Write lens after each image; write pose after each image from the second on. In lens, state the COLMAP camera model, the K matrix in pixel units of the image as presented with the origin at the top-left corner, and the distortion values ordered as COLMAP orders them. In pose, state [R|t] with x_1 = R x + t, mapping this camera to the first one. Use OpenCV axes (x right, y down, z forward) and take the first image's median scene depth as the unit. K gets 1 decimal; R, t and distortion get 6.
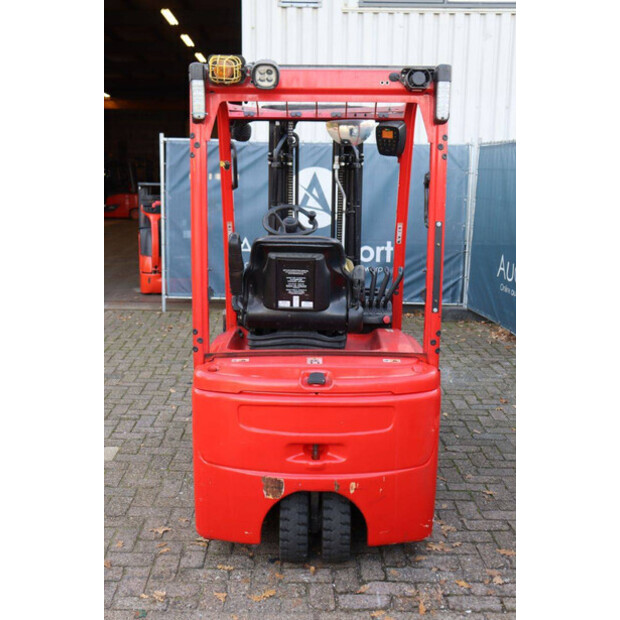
lens RADIAL K [[735.3, 0, 307.0], [0, 735.3, 307.3], [0, 0, 1]] dist [-0.002029, 0.000000]
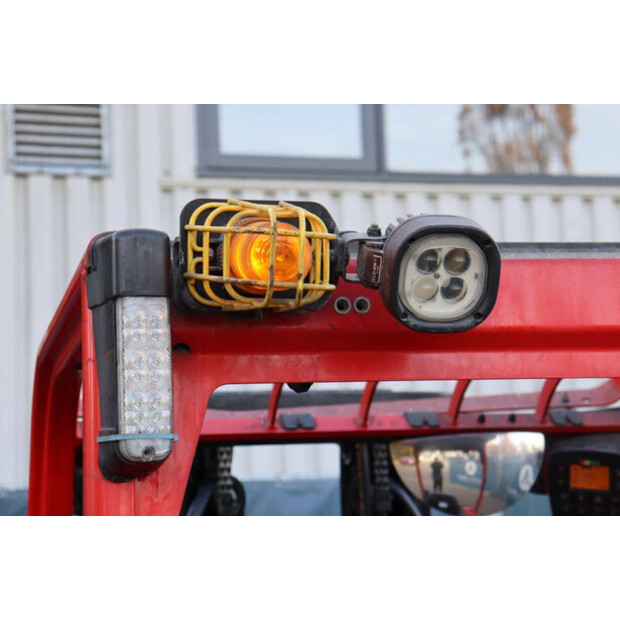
lens RADIAL K [[1443.9, 0, 311.3], [0, 1443.9, 310.3], [0, 0, 1]] dist [0.525175, 0.000000]
pose [[0.969644, -0.019019, 0.243780, -0.130813], [0.095950, 0.946602, -0.307796, -0.100631], [-0.224908, 0.321844, 0.919692, 0.357101]]
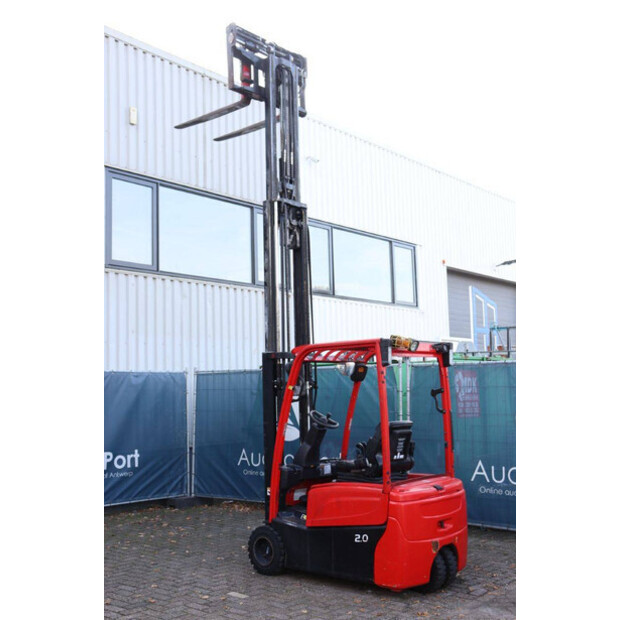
lens RADIAL K [[760.2, 0, 310.0], [0, 760.2, 310.7], [0, 0, 1]] dist [0.025624, 0.000000]
pose [[0.657878, 0.055859, 0.751050, -1.215030], [0.162645, 0.963175, -0.214105, 0.011922], [-0.735352, 0.263010, 0.624566, -0.132663]]
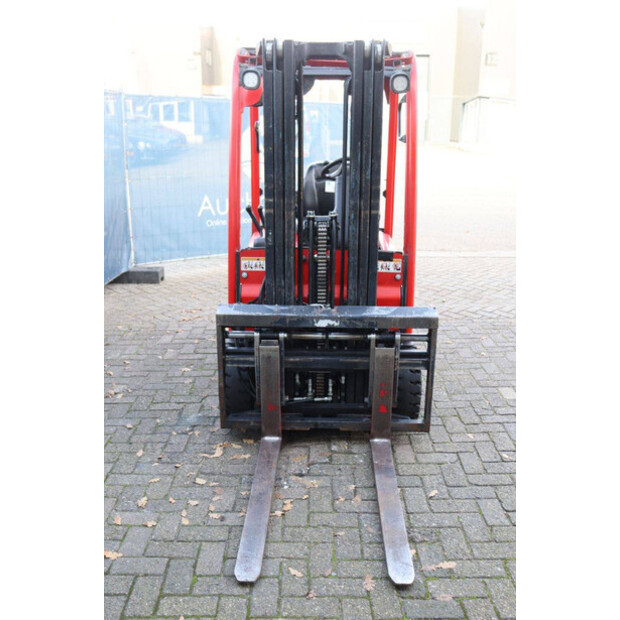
lens RADIAL K [[653.9, 0, 306.0], [0, 653.9, 308.3], [0, 0, 1]] dist [-0.028984, 0.000000]
pose [[-0.999502, -0.024652, 0.019685, 0.011259], [-0.013132, 0.892489, 0.450878, -0.320997], [-0.028683, 0.450395, -0.892368, 1.701188]]
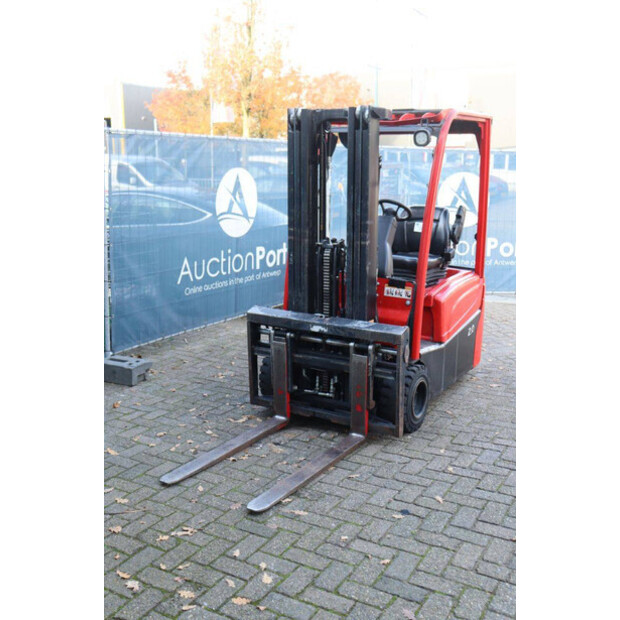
lens RADIAL K [[689.3, 0, 307.6], [0, 689.3, 309.2], [0, 0, 1]] dist [-0.030193, 0.000000]
pose [[-0.854329, -0.125875, 0.504260, -0.453837], [0.077295, 0.928667, 0.362772, -0.350340], [-0.513953, 0.348903, -0.783657, 1.802819]]
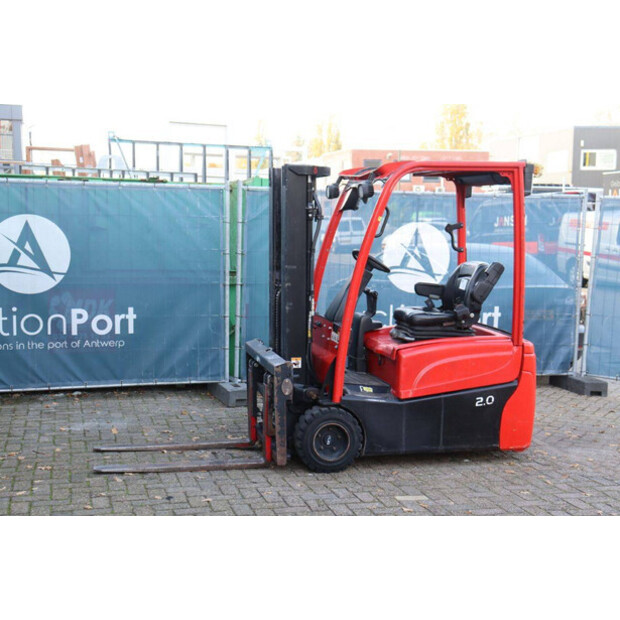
lens RADIAL K [[909.6, 0, 309.4], [0, 909.6, 304.0], [0, 0, 1]] dist [0.100250, 0.000000]
pose [[-0.239673, -0.107624, 0.964870, -1.353039], [0.161235, 0.975623, 0.148874, -0.261631], [-0.957371, 0.191252, -0.216478, 1.280739]]
